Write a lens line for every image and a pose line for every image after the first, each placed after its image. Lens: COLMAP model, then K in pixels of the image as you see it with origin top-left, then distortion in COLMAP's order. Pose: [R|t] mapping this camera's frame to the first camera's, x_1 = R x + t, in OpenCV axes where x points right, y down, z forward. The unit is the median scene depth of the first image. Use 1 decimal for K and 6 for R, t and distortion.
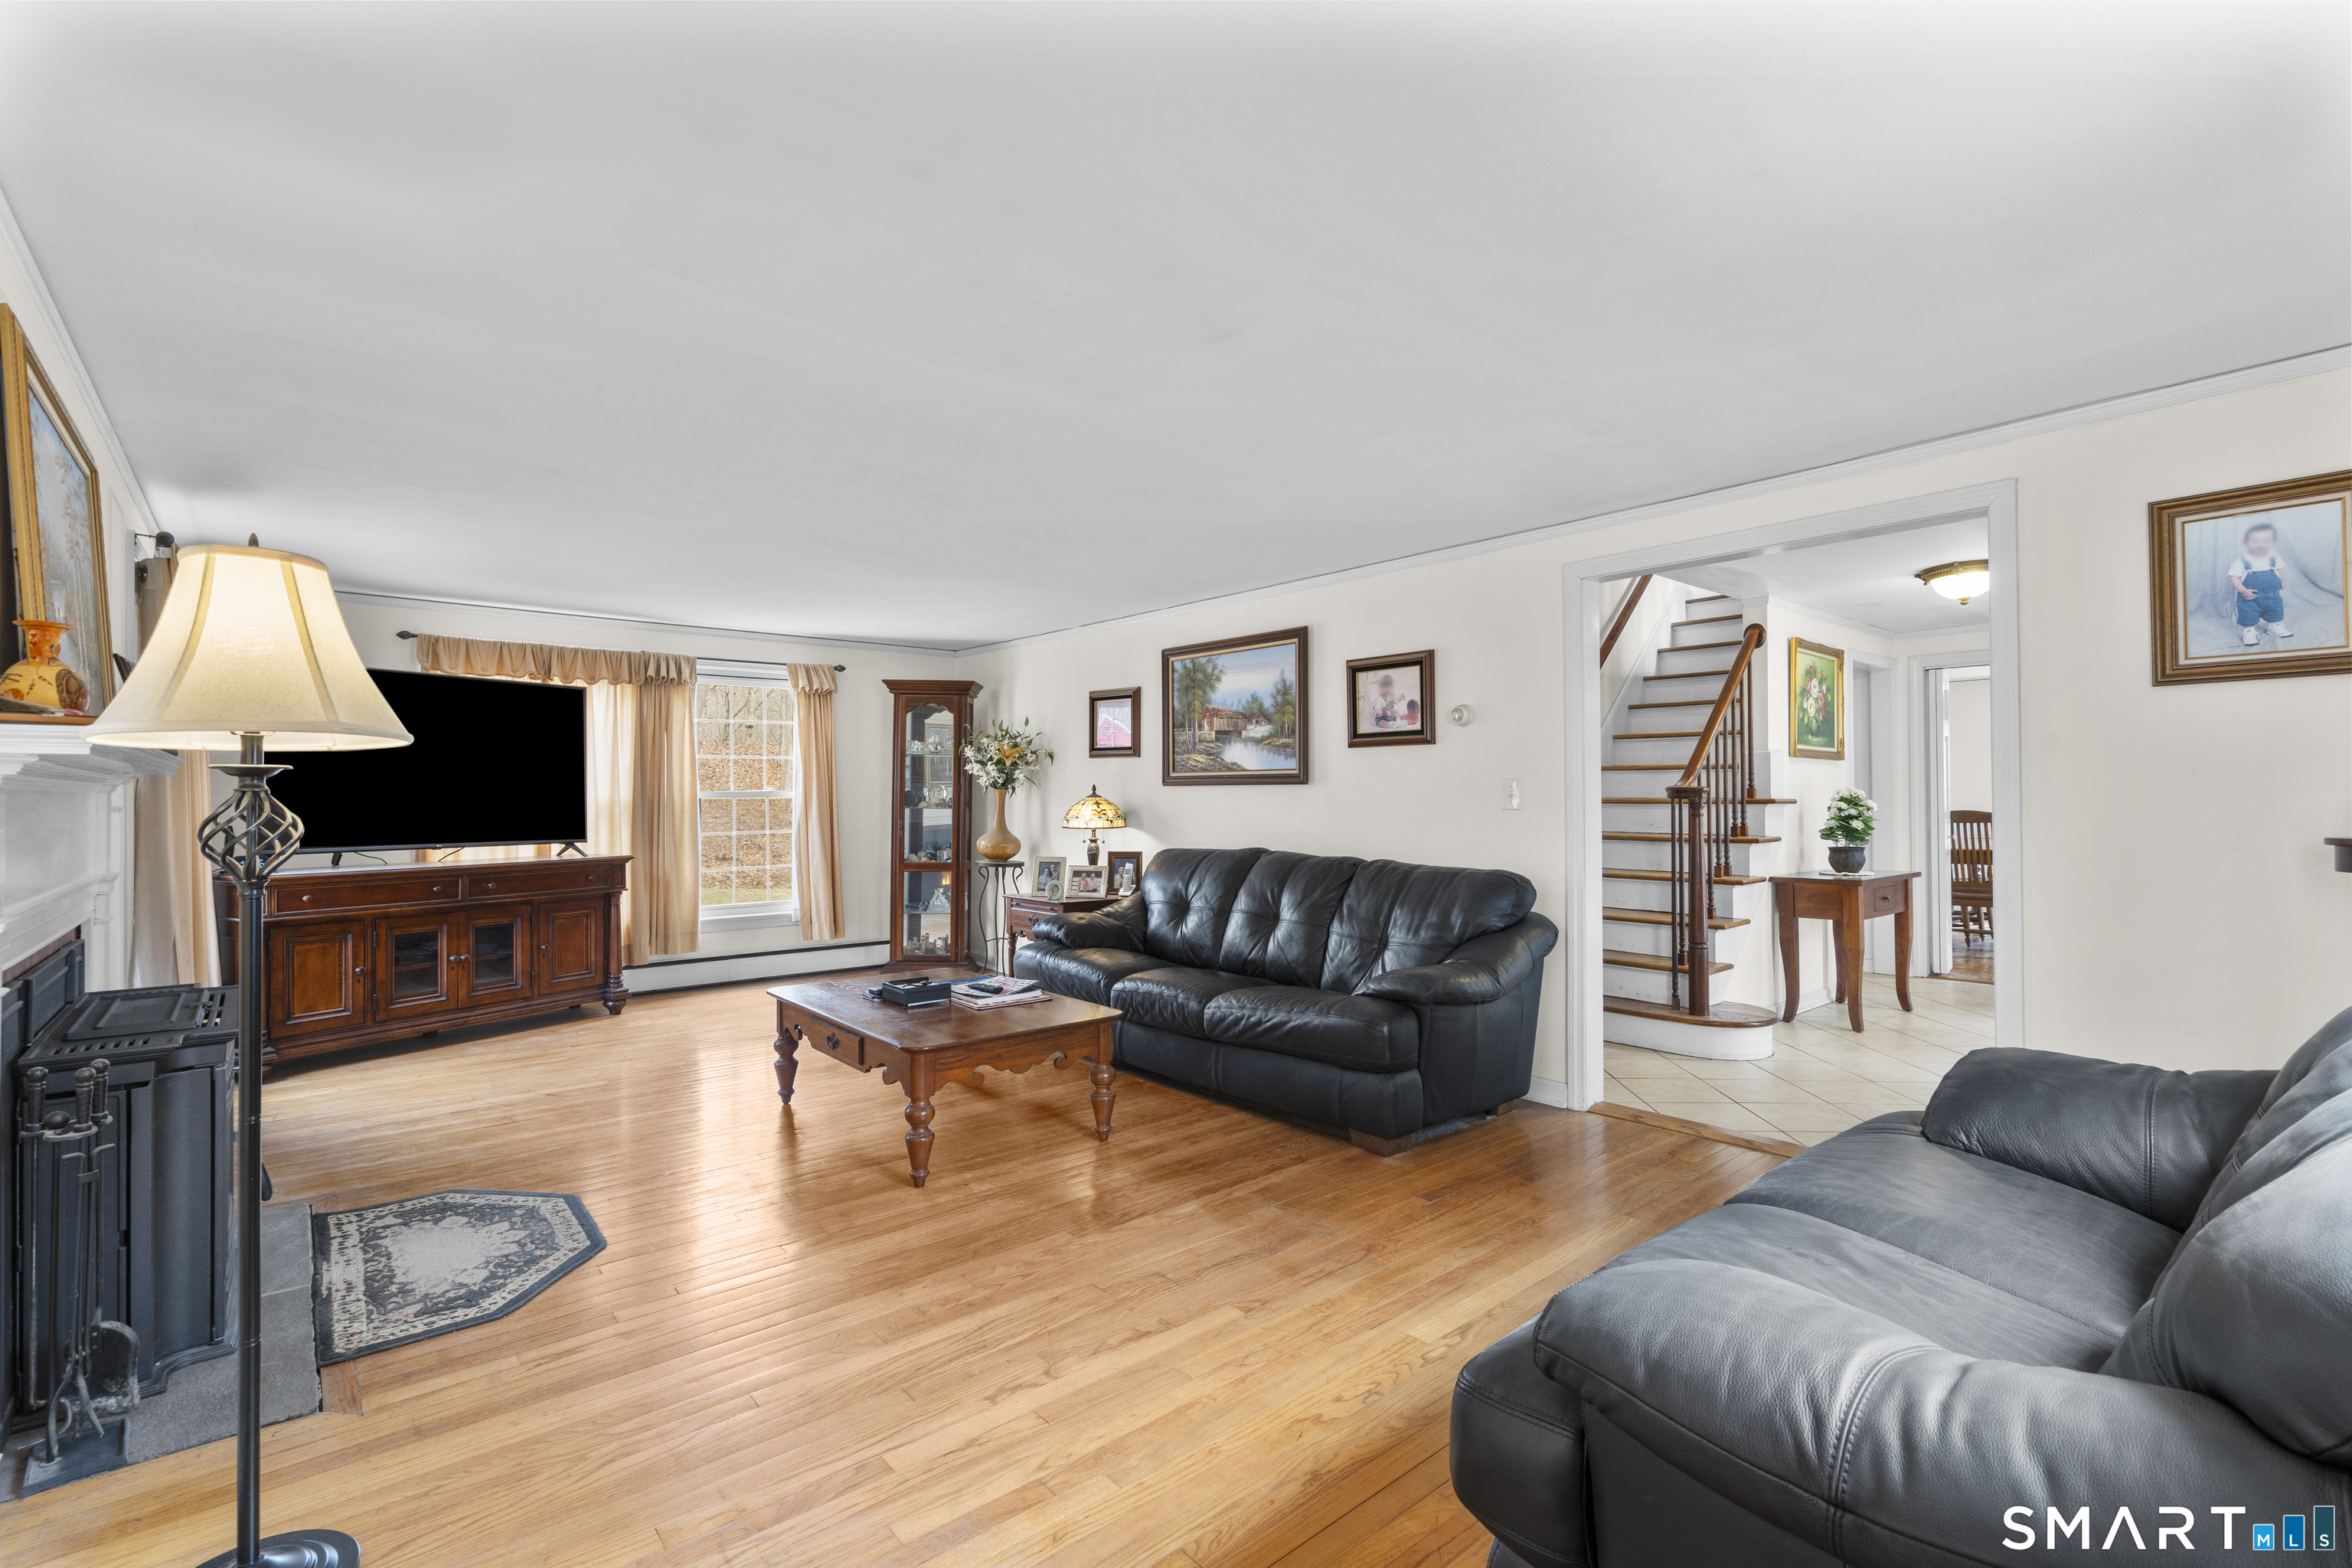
lens RADIAL K [[1048.6, 0, 1171.5], [0, 1048.6, 787.8], [0, 0, 1]] dist [-0.003425, 0.000749]
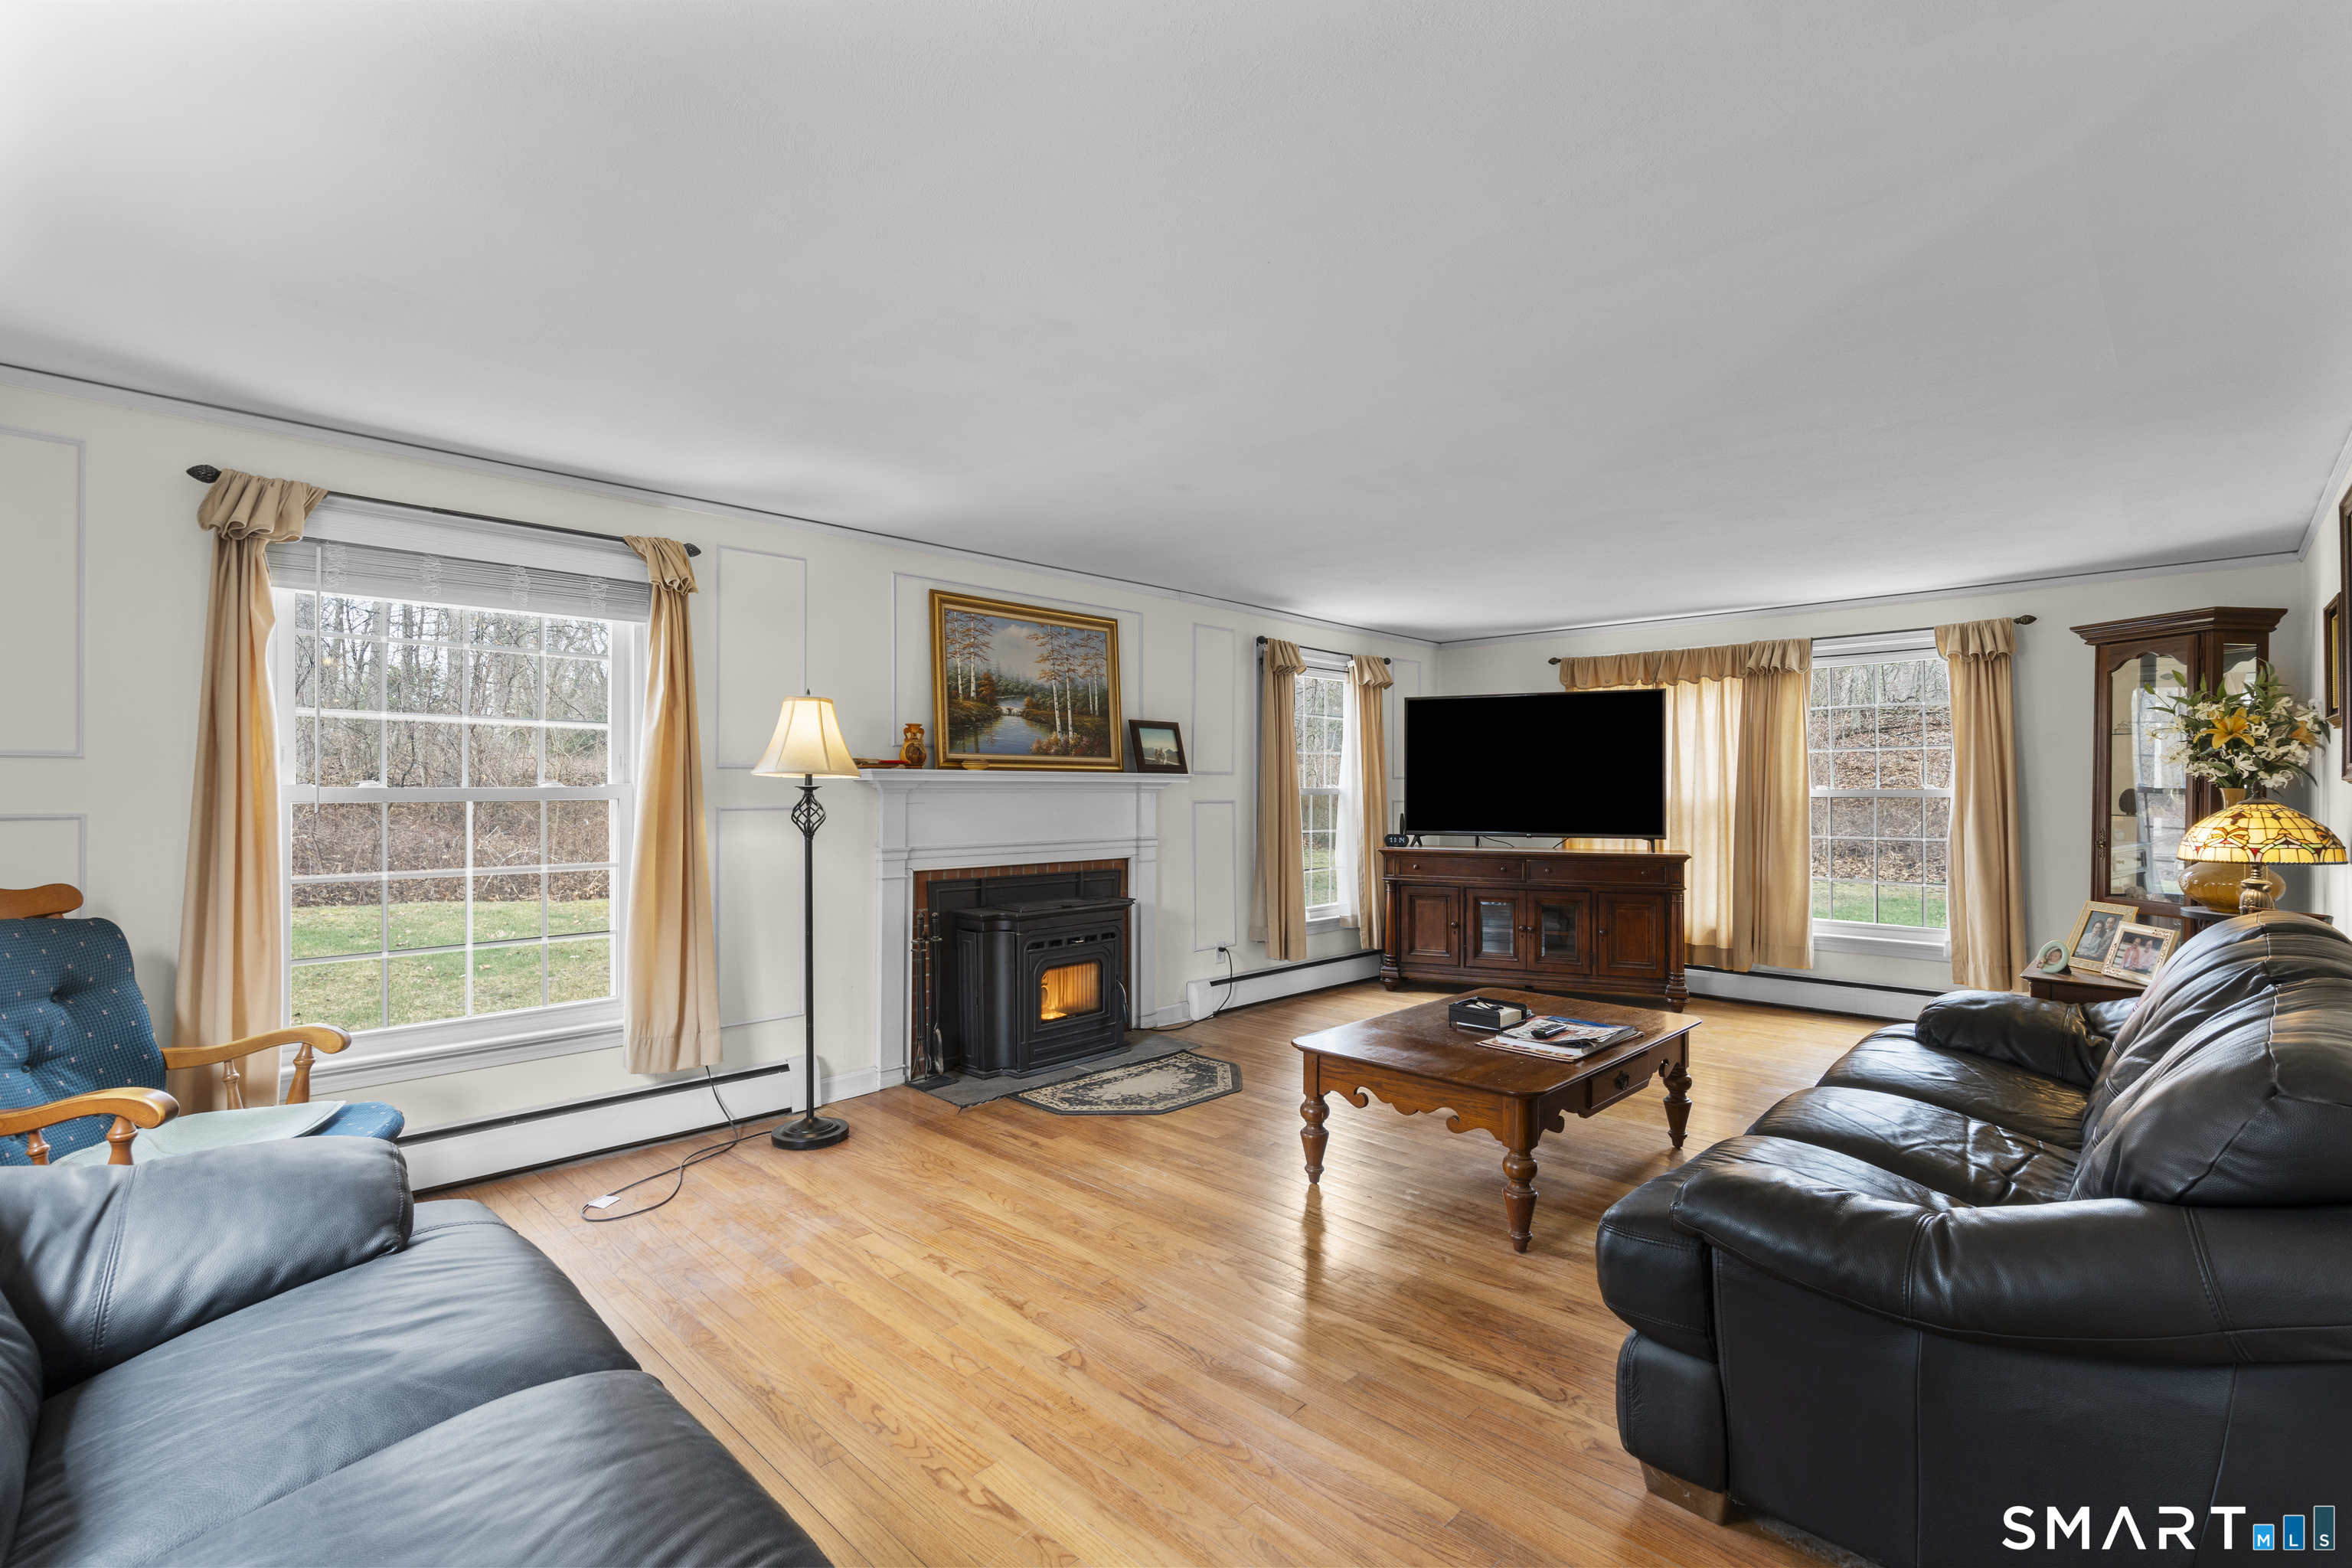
lens RADIAL K [[1048.6, 0, 1171.5], [0, 1048.6, 787.8], [0, 0, 1]] dist [-0.003425, 0.000749]
pose [[0.100367, 0.002677, -0.994947, 0.430802], [0.006618, 0.999972, 0.003358, -0.005542], [0.994928, -0.006921, 0.100347, 0.428449]]
